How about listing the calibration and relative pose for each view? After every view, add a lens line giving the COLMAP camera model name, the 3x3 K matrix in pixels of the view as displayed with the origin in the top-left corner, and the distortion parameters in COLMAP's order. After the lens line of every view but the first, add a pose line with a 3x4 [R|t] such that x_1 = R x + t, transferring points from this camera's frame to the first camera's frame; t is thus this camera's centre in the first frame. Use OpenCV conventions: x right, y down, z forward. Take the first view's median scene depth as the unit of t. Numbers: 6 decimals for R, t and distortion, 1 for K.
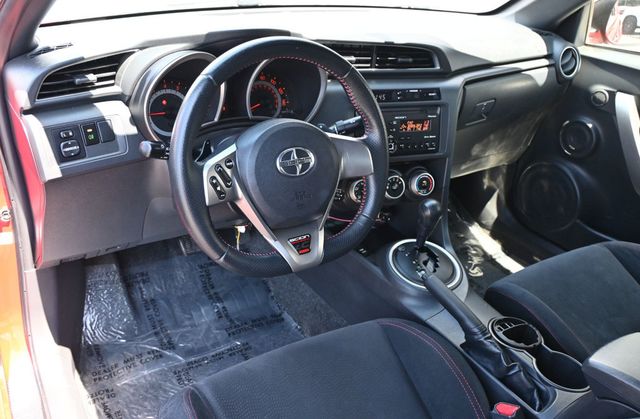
lens RADIAL K [[569.4, 0, 320.0], [0, 569.4, 209.5], [0, 0, 1]] dist [-0.000605, 0.001711]
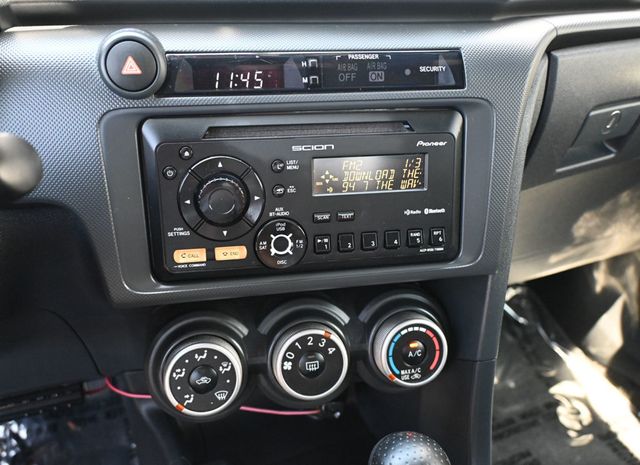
lens RADIAL K [[527.2, 0, 305.0], [0, 527.2, 234.1], [0, 0, 1]] dist [-0.016409, -0.006997]
pose [[0.978096, 0.024010, -0.206766, 0.195628], [-0.028093, 0.999464, -0.016831, -0.113025], [0.206251, 0.022271, 0.978246, 0.738000]]
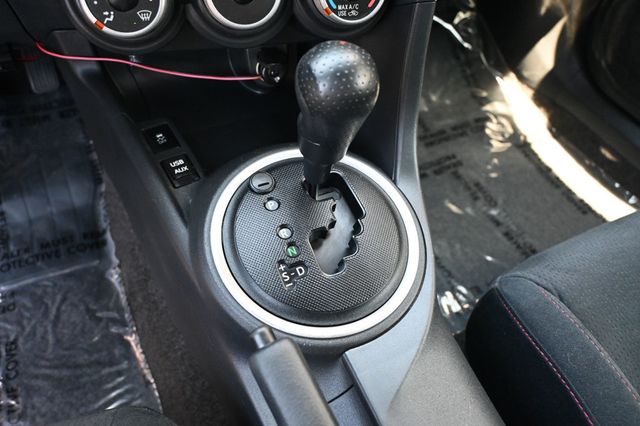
lens RADIAL K [[483.7, 0, 320.0], [0, 483.7, 213.0], [0, 0, 1]] dist [-0.021738, -0.002342]
pose [[0.991171, 0.108359, -0.076408, 0.212912], [-0.071057, 0.920648, 0.383874, -0.031709], [0.111941, -0.375055, 0.920219, 0.759303]]
